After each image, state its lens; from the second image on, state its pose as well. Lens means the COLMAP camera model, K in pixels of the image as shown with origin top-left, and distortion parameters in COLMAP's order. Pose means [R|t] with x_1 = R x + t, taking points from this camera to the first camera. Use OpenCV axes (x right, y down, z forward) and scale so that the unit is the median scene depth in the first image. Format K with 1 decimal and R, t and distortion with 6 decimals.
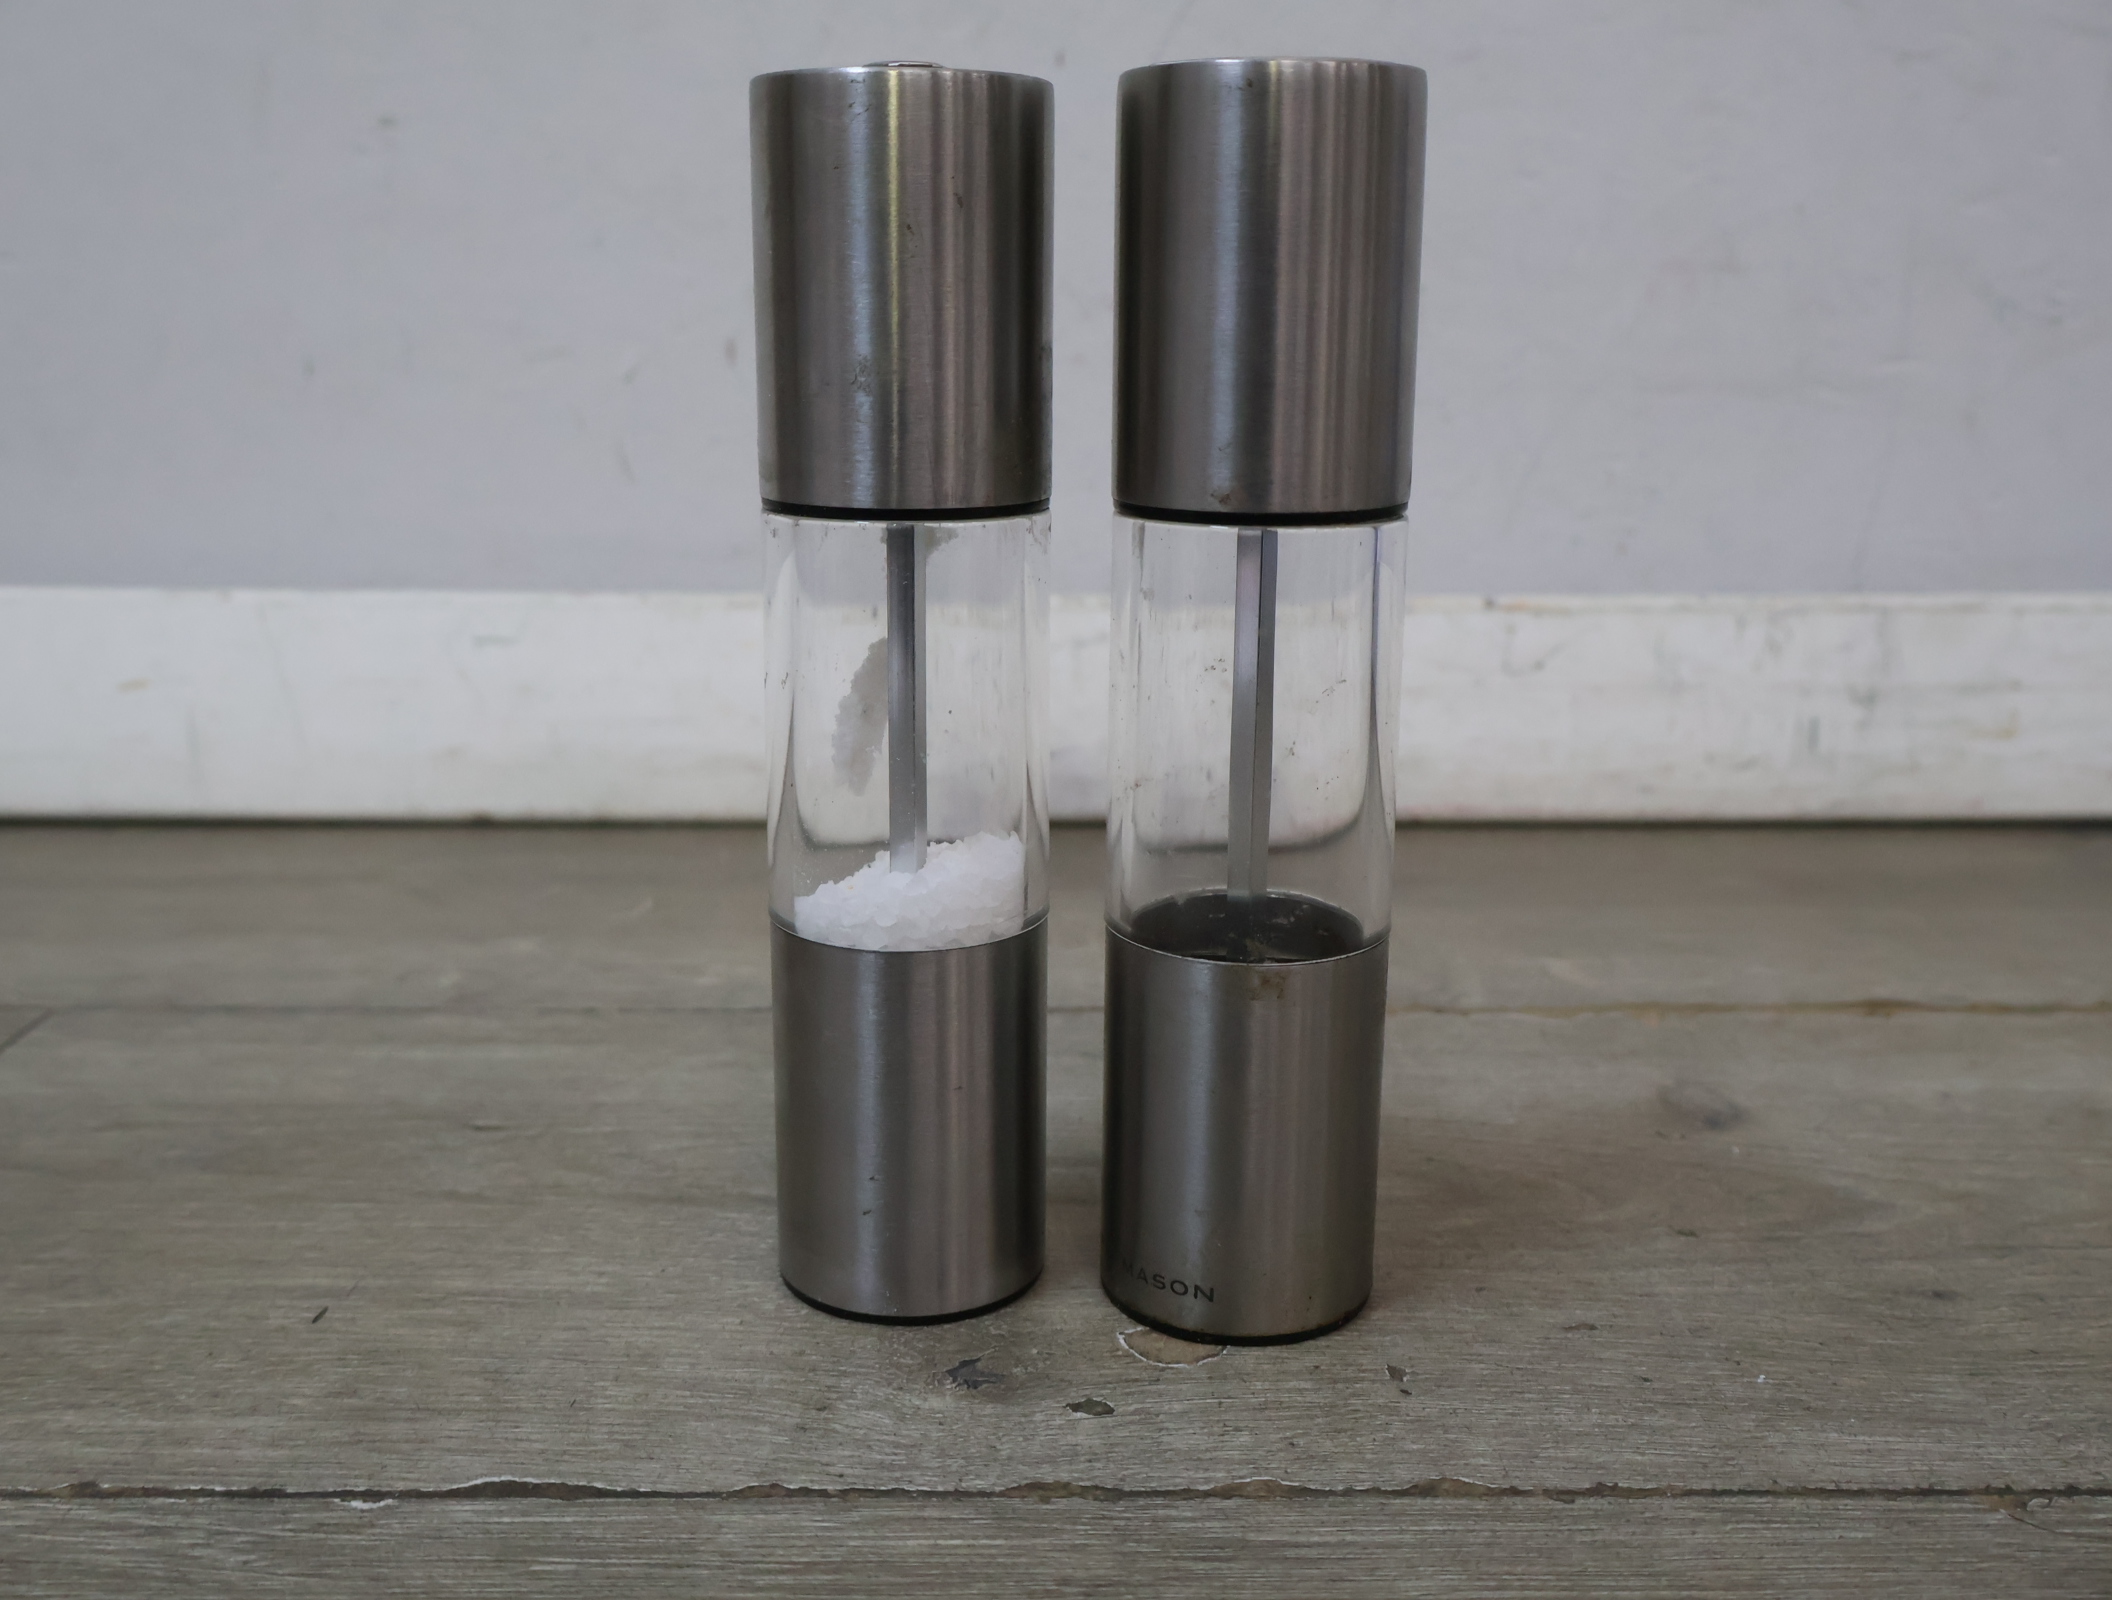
lens RADIAL K [[2091.0, 0, 1047.0], [0, 2091.0, 800.7], [0, 0, 1]] dist [0.020900, 0.000000]
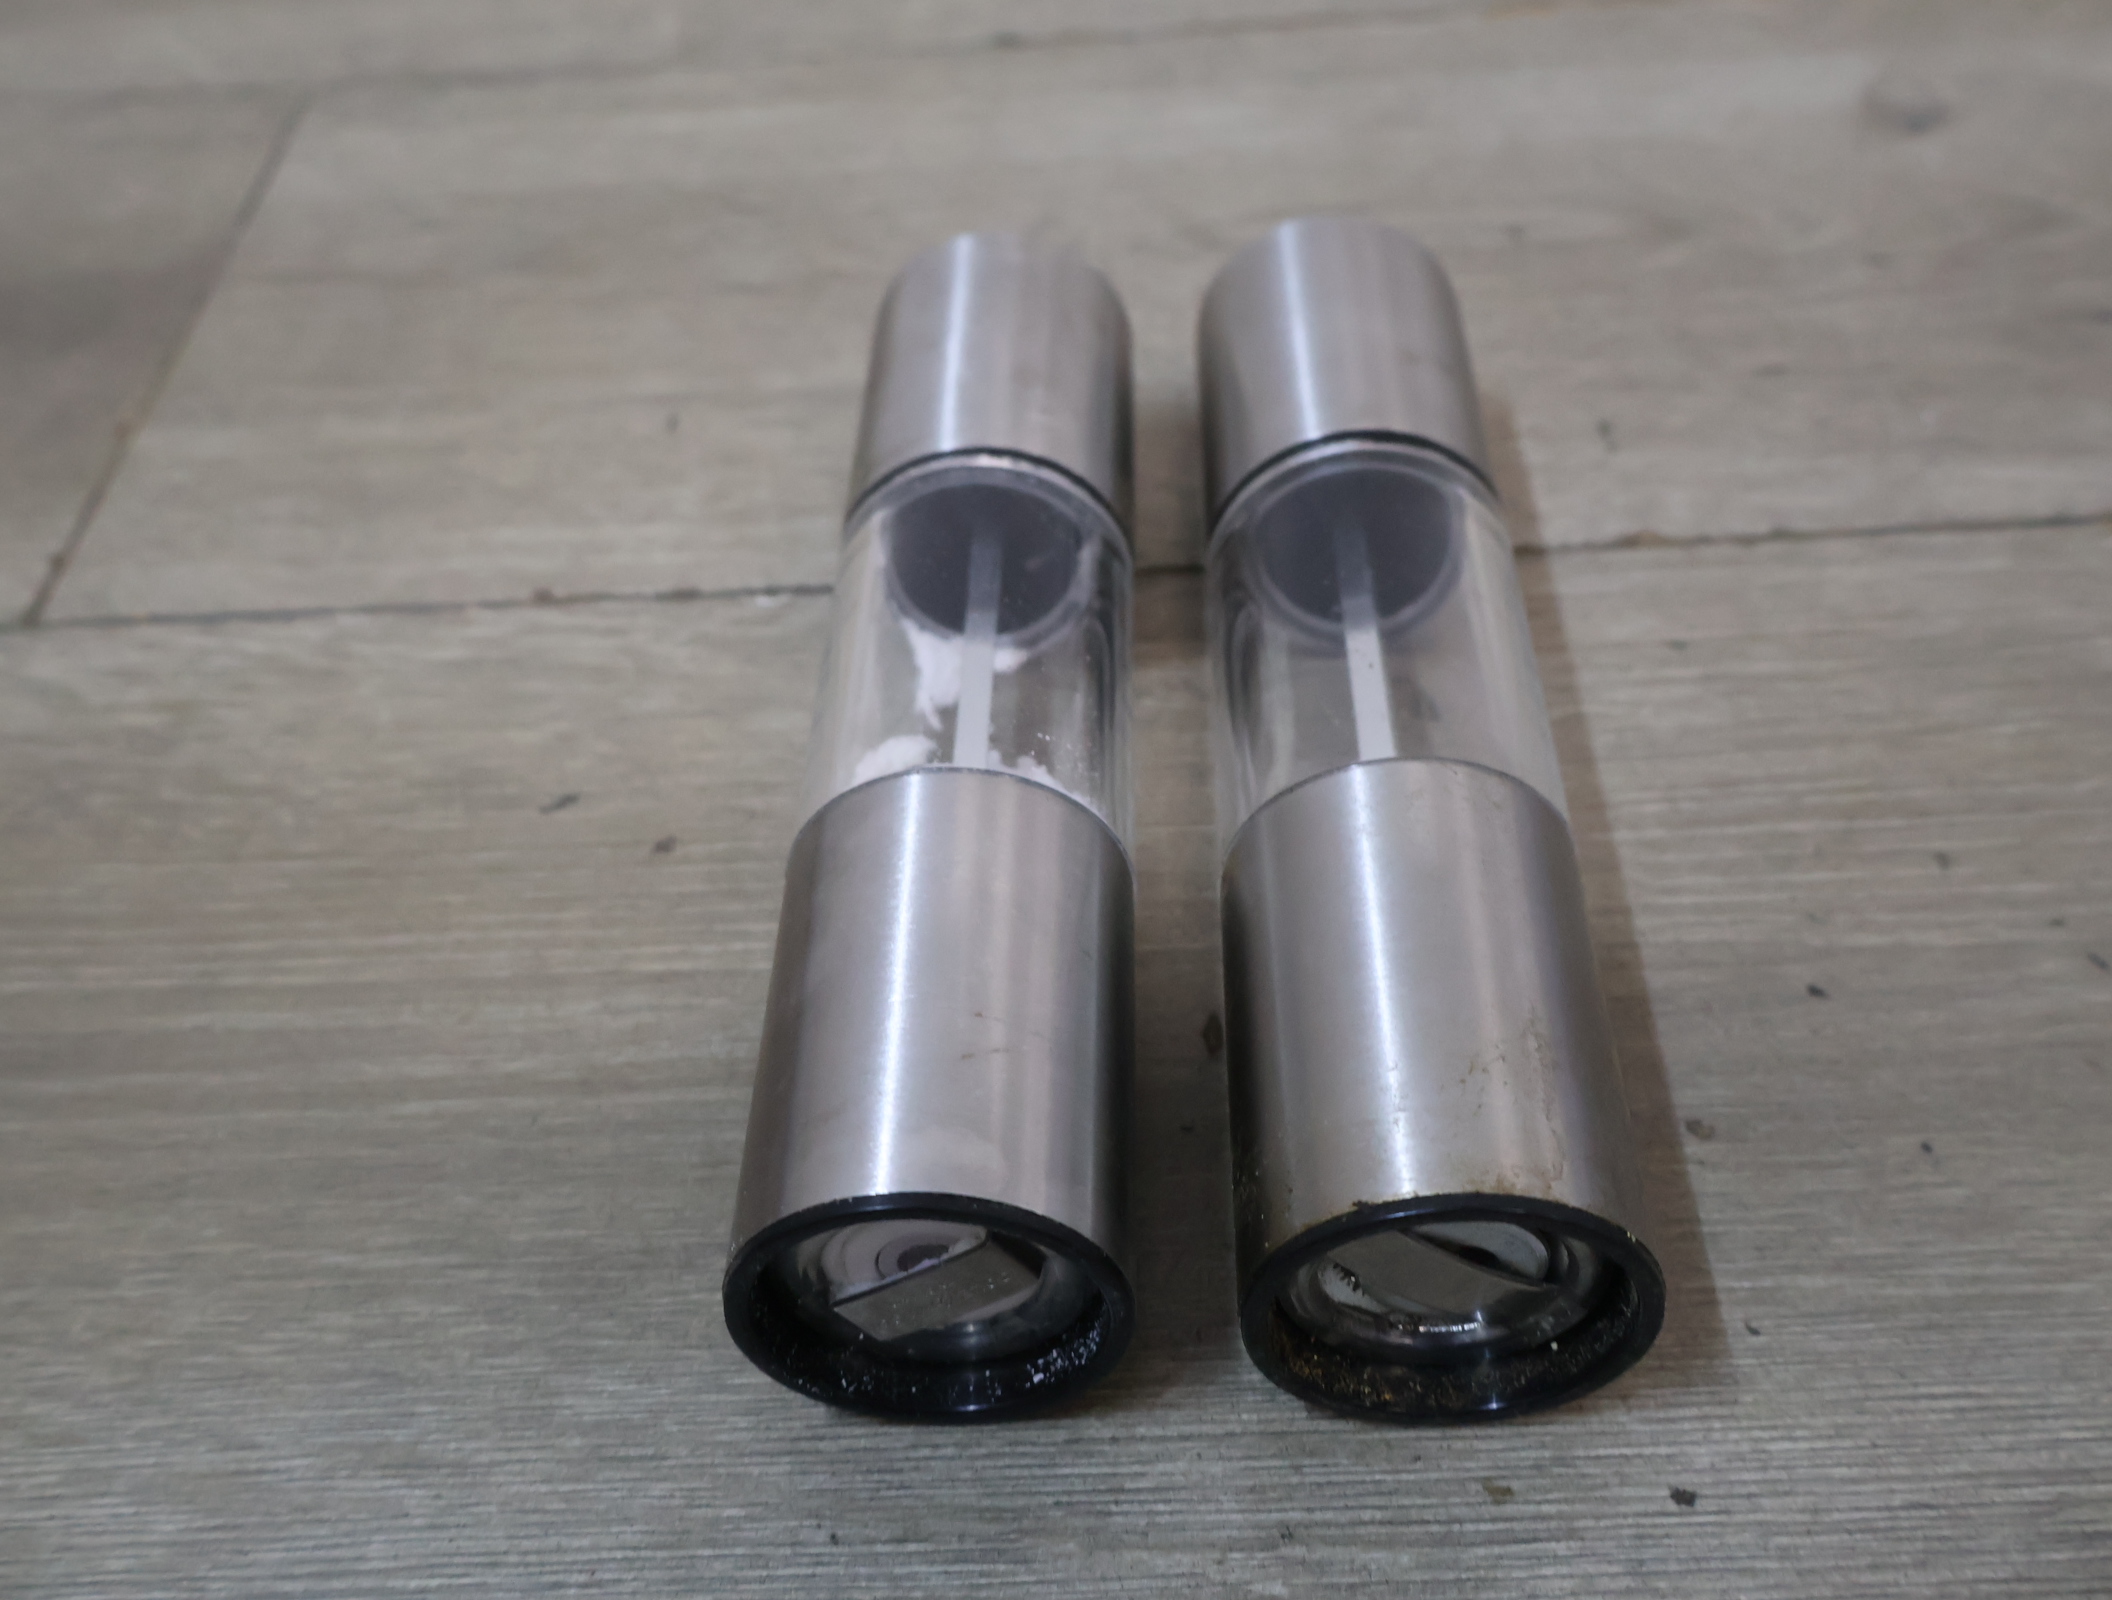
lens RADIAL K [[2091.0, 0, 1054.1], [0, 2091.0, 801.7], [0, 0, 1]] dist [0.020900, 0.000000]
pose [[0.996760, -0.042102, -0.068534, -0.060203], [0.071850, 0.849056, 0.523395, -0.164167], [0.036153, -0.526623, 0.849330, -0.092448]]
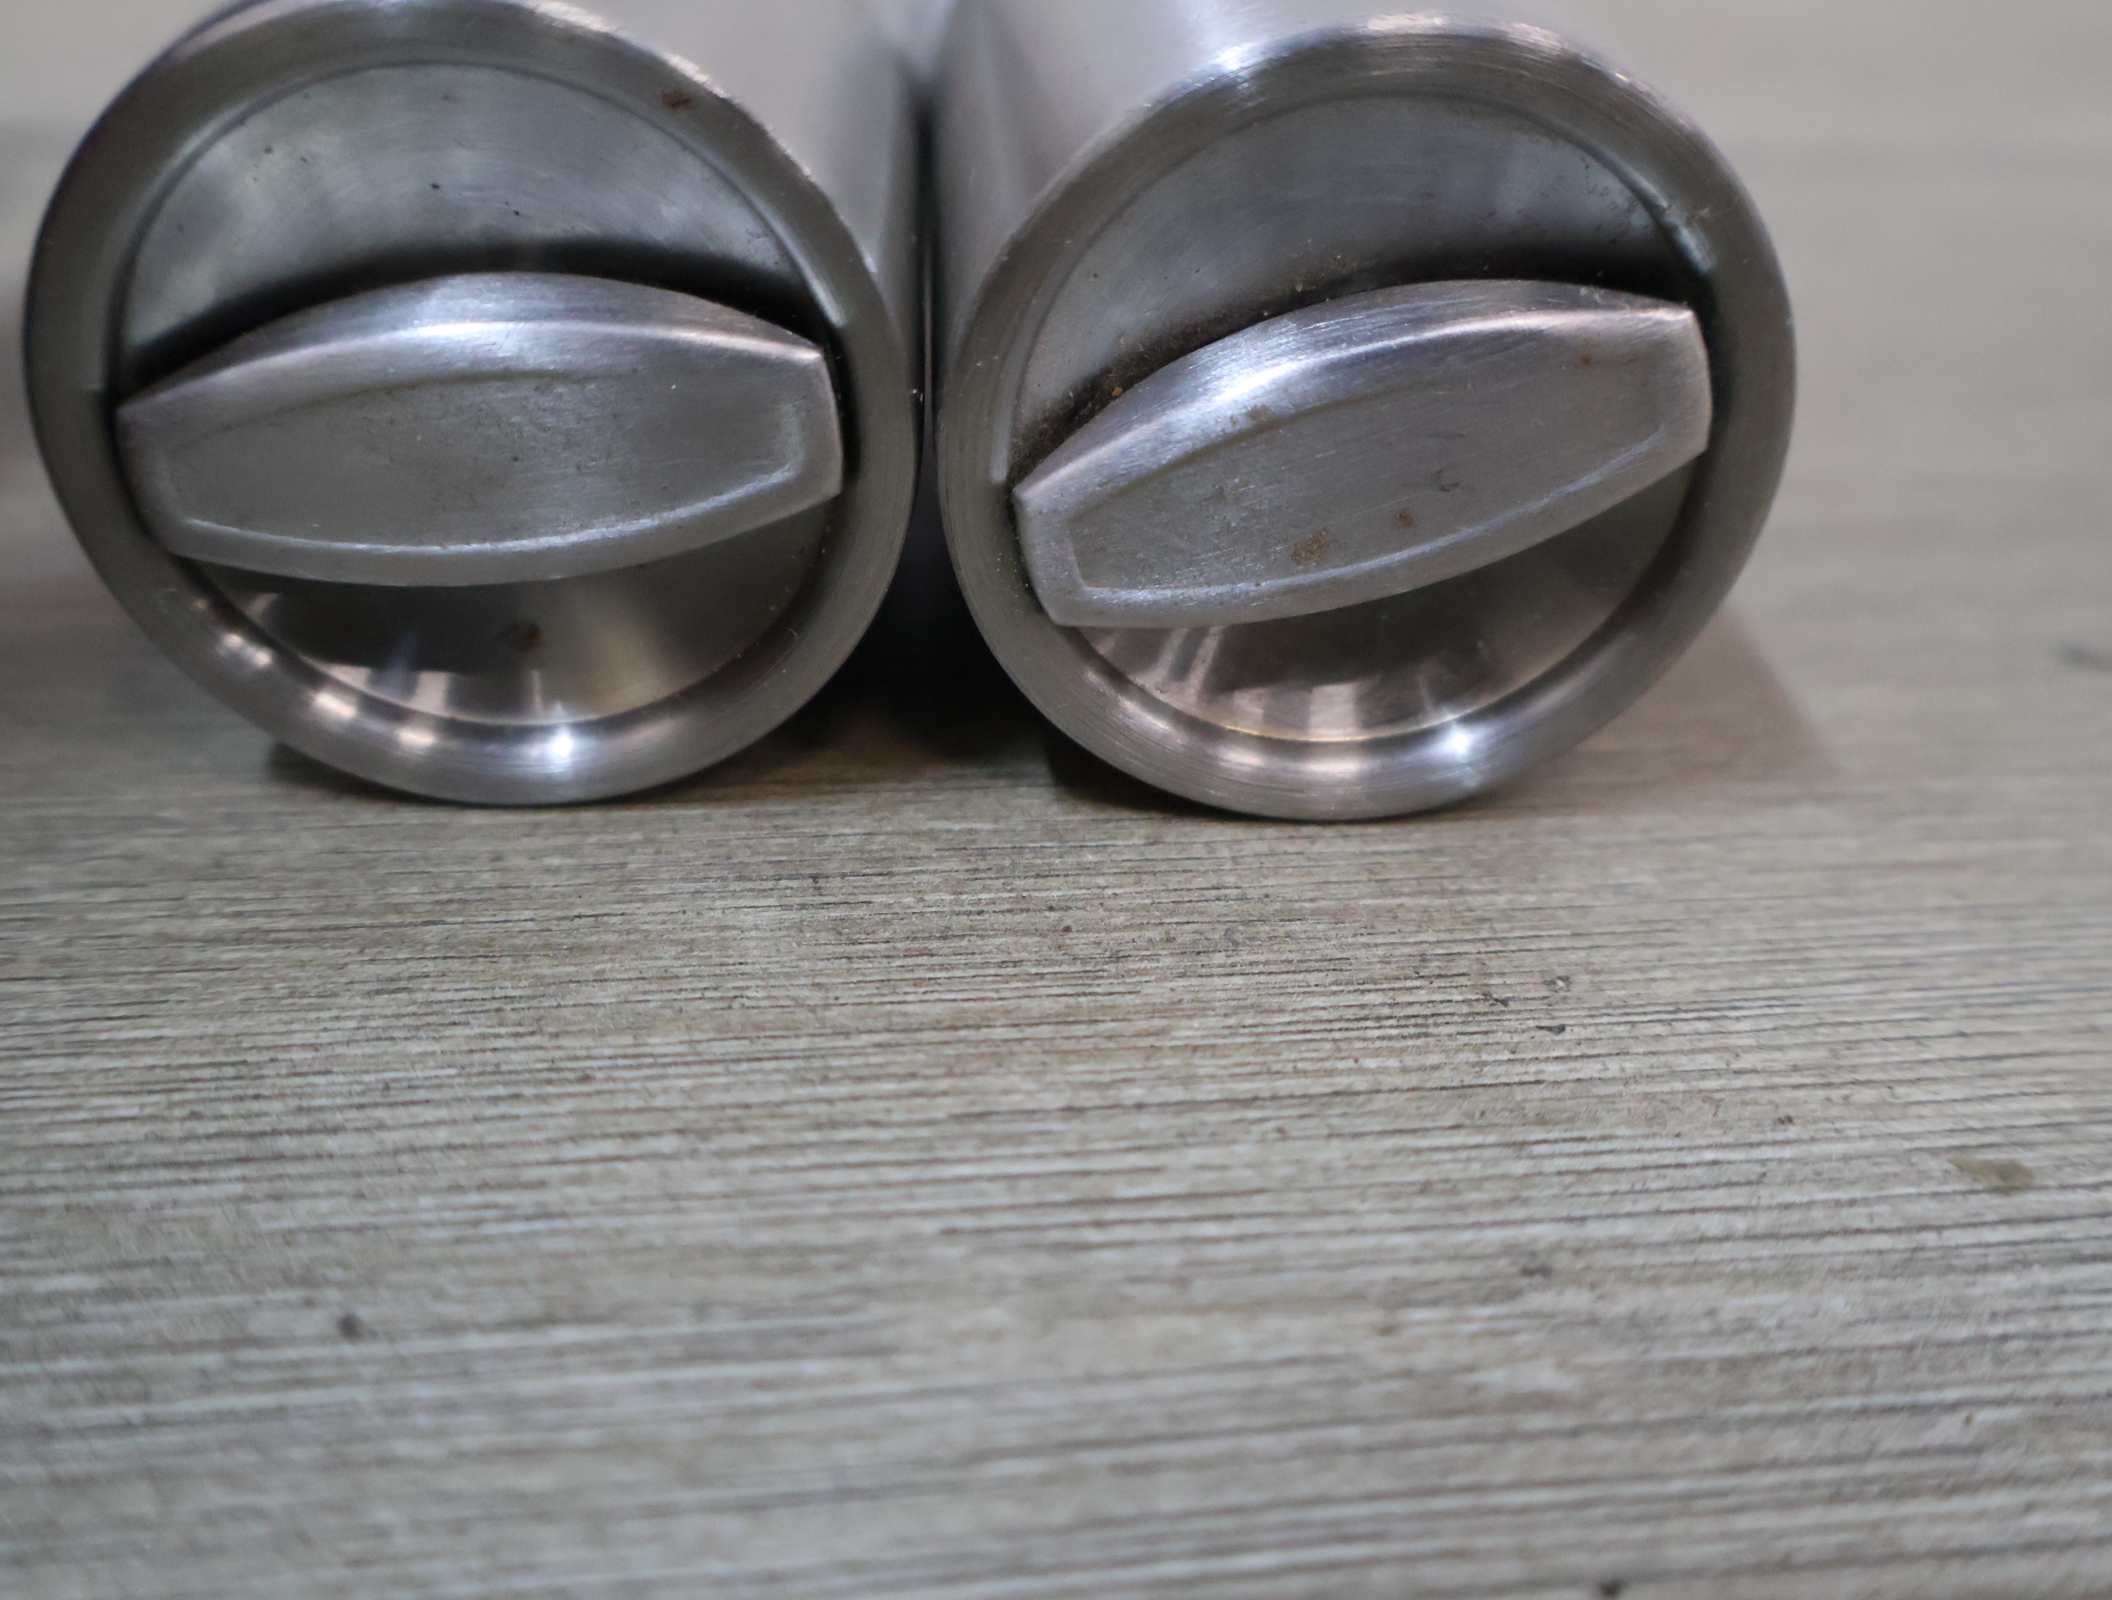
lens RADIAL K [[2091.0, 0, 1055.7], [0, 2091.0, 817.7], [0, 0, 1]] dist [0.020900, 0.000000]
pose [[0.993256, -0.034288, 0.110754, -0.129076], [-0.005283, 0.940893, 0.338662, 0.242422], [-0.115820, -0.336964, 0.934367, 0.131012]]
